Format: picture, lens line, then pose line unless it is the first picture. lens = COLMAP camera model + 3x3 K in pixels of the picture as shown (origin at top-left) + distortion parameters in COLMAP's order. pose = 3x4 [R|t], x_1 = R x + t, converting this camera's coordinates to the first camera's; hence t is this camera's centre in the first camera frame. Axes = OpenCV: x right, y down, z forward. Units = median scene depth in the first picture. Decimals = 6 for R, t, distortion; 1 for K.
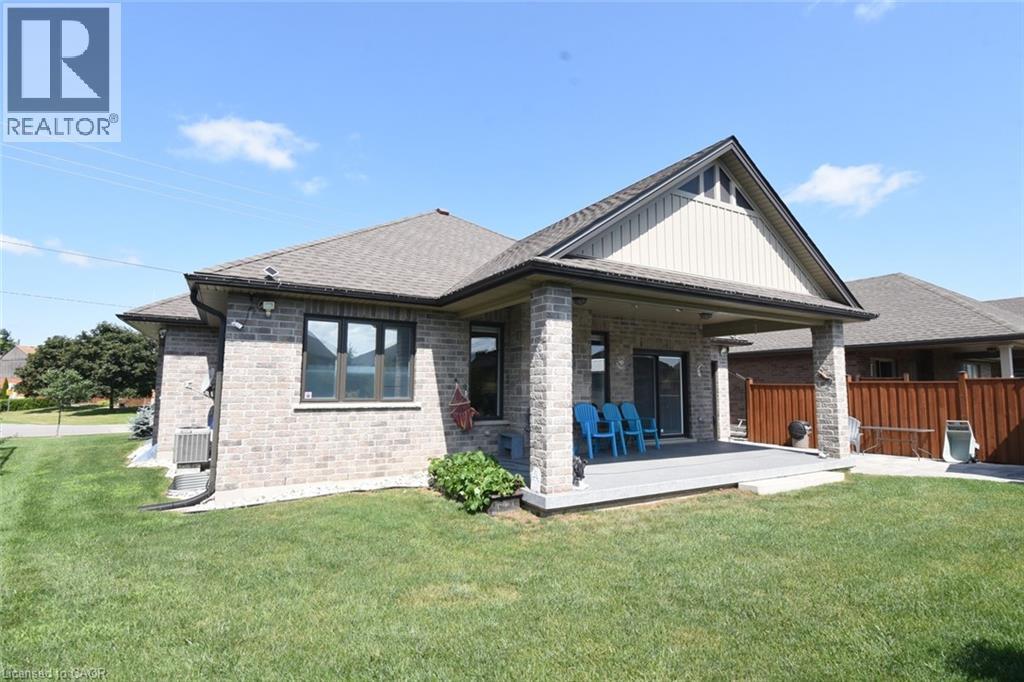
lens RADIAL K [[502.8, 0, 523.4], [0, 502.8, 339.9], [0, 0, 1]] dist [0.021846, -0.036948]
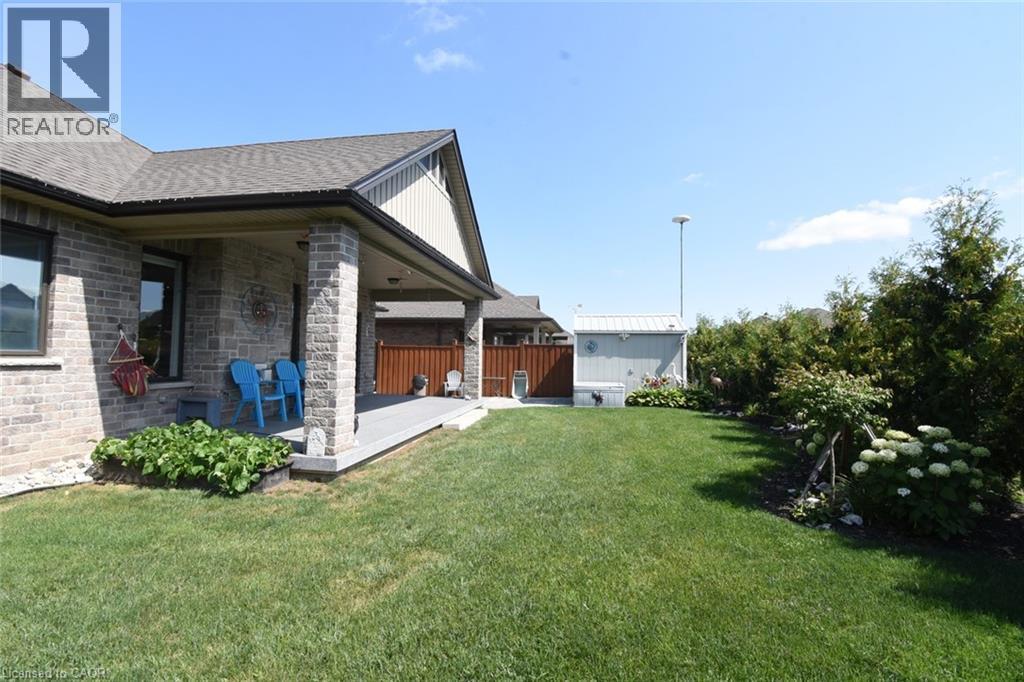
lens RADIAL K [[450.3, 0, 505.8], [0, 450.3, 341.2], [0, 0, 1]] dist [0.017857, -0.024844]
pose [[0.638546, 0.028363, 0.769061, -0.287086], [-0.080797, 0.996269, 0.030343, 0.039870], [-0.765330, -0.081513, 0.638455, 0.197859]]
